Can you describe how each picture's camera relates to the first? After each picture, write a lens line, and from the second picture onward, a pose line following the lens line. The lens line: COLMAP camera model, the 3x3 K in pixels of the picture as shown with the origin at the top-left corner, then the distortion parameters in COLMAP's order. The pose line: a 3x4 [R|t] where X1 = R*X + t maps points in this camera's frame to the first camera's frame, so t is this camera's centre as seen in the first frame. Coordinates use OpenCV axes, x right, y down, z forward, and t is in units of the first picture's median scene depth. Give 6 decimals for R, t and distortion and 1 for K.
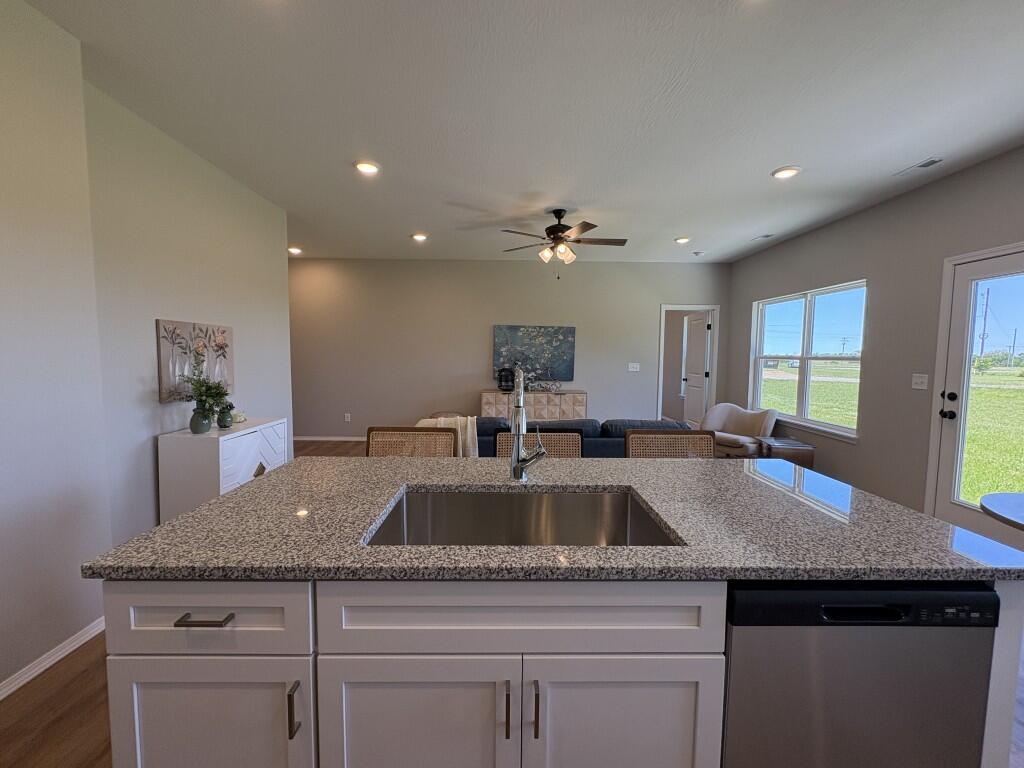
lens RADIAL K [[407.2, 0, 512.0], [0, 407.2, 384.0], [0, 0, 1]] dist [0.000547, 0.000174]
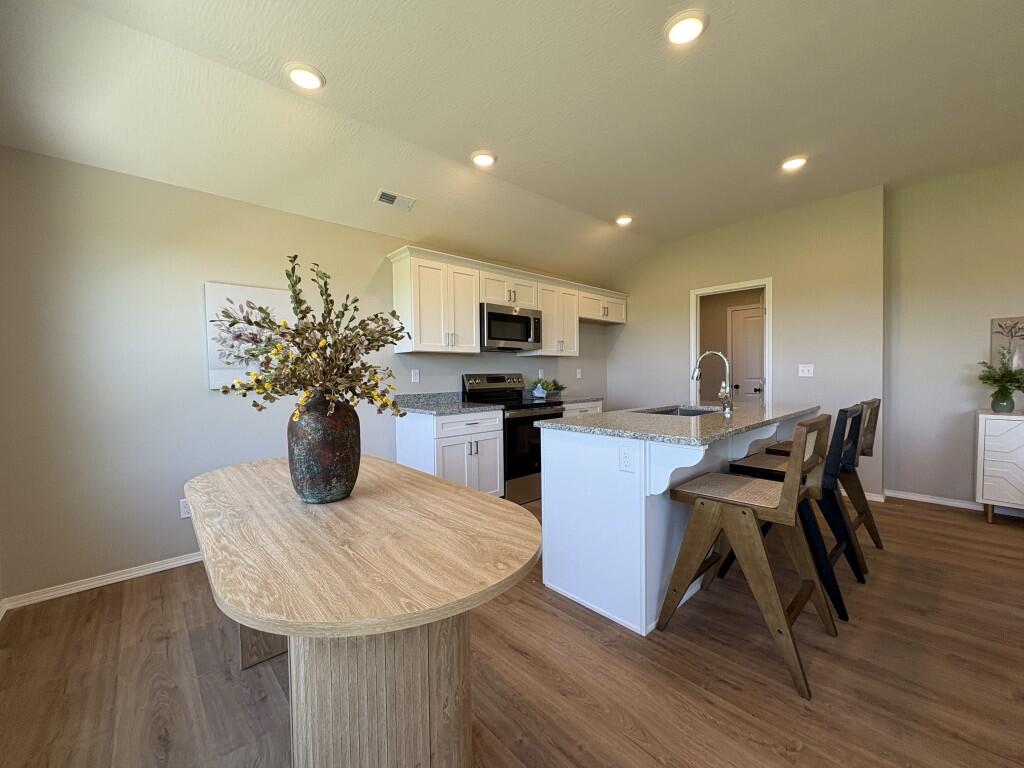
lens RADIAL K [[405.6, 0, 512.0], [0, 405.6, 384.0], [0, 0, 1]] dist [-0.001124, -0.000003]
pose [[-0.744443, 0.018580, -0.667427, 0.515776], [-0.041261, 0.996422, 0.073761, 0.005453], [0.666410, 0.082450, -0.741013, 0.456013]]
